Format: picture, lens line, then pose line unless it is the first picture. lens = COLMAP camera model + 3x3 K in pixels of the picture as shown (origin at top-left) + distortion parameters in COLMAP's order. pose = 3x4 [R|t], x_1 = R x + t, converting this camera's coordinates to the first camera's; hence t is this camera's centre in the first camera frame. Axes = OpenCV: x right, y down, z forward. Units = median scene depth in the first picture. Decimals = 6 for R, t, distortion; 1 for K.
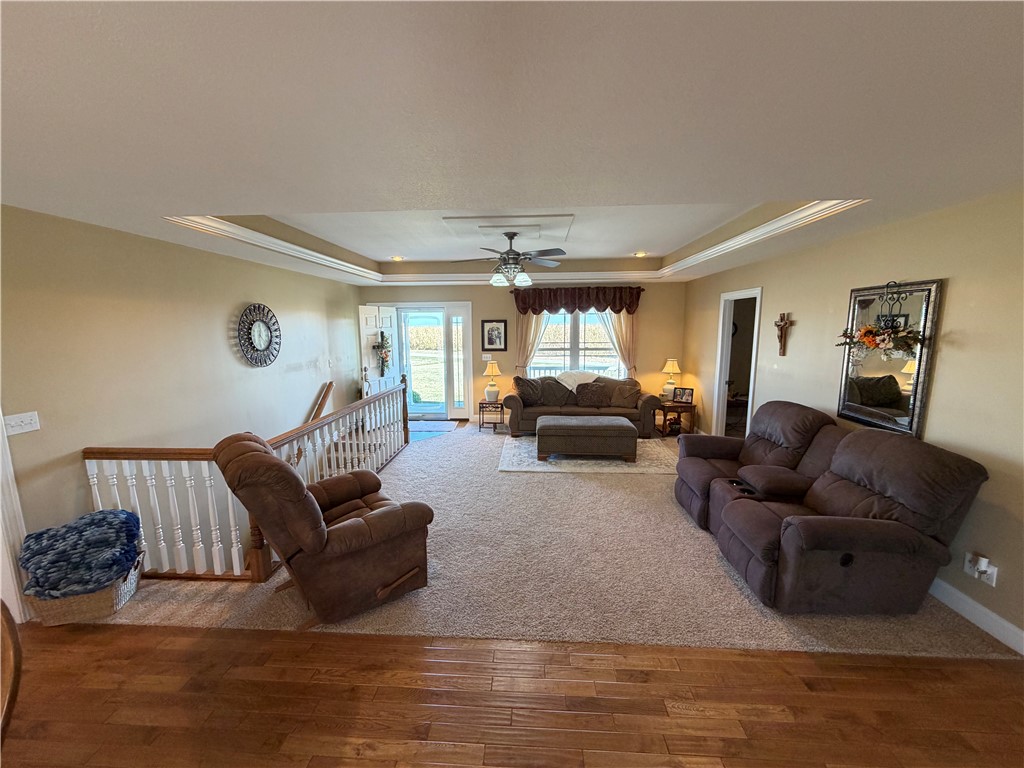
lens RADIAL K [[406.8, 0, 511.6], [0, 406.8, 385.5], [0, 0, 1]] dist [-0.000933, -0.000433]
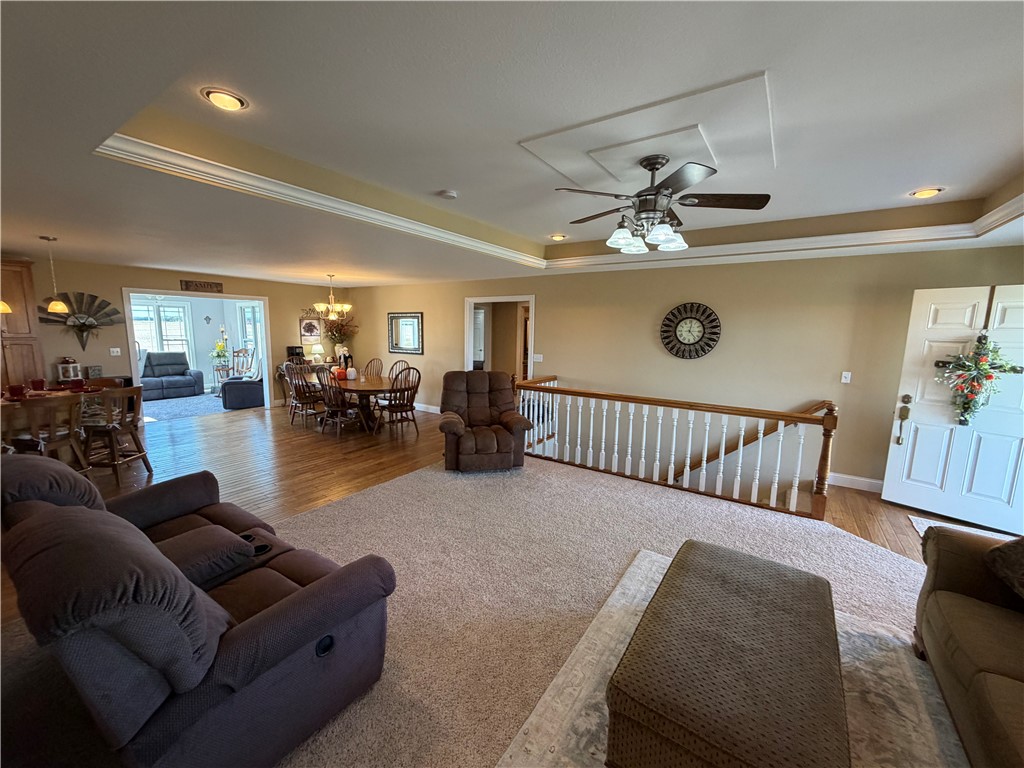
lens RADIAL K [[406.8, 0, 512.9], [0, 406.8, 386.2], [0, 0, 1]] dist [-0.000933, -0.000433]
pose [[-0.524338, 0.113178, -0.843955, 0.607818], [-0.140930, 0.965924, 0.217092, -0.150564], [0.839767, 0.232769, -0.490520, 1.169644]]
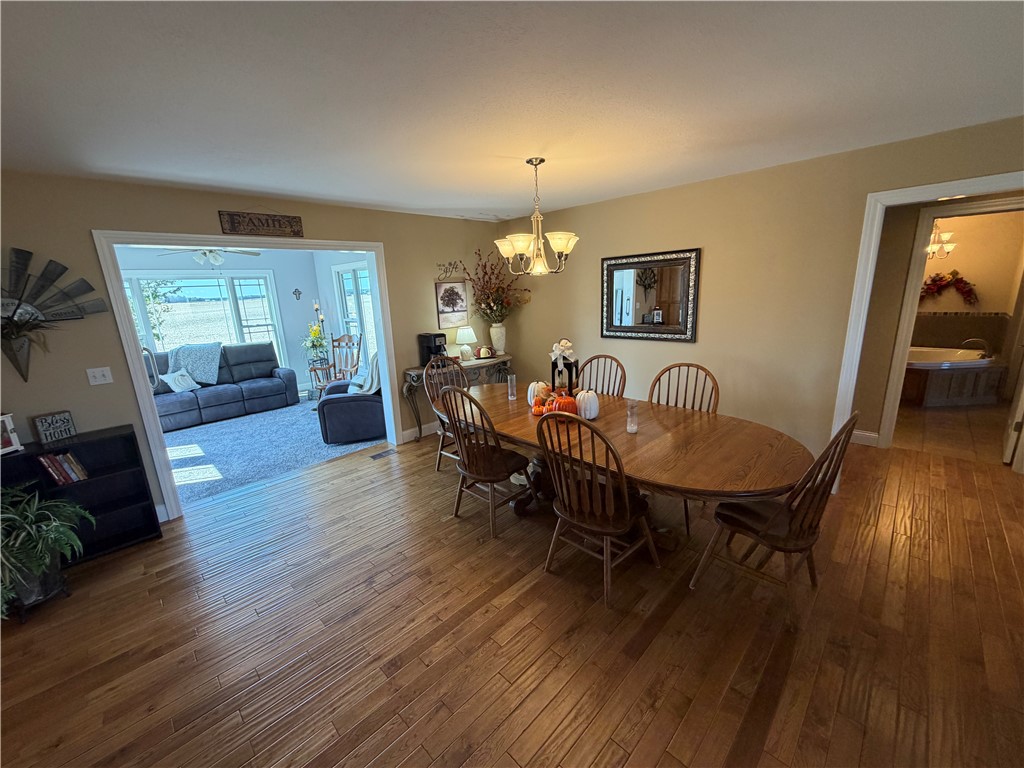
lens RADIAL K [[406.8, 0, 512.6], [0, 406.8, 385.0], [0, 0, 1]] dist [-0.000933, -0.000433]
pose [[-0.673885, 0.201586, -0.710803, 0.380738], [-0.063465, 0.942709, 0.327525, -0.079195], [0.736105, 0.265825, -0.622484, 0.682466]]
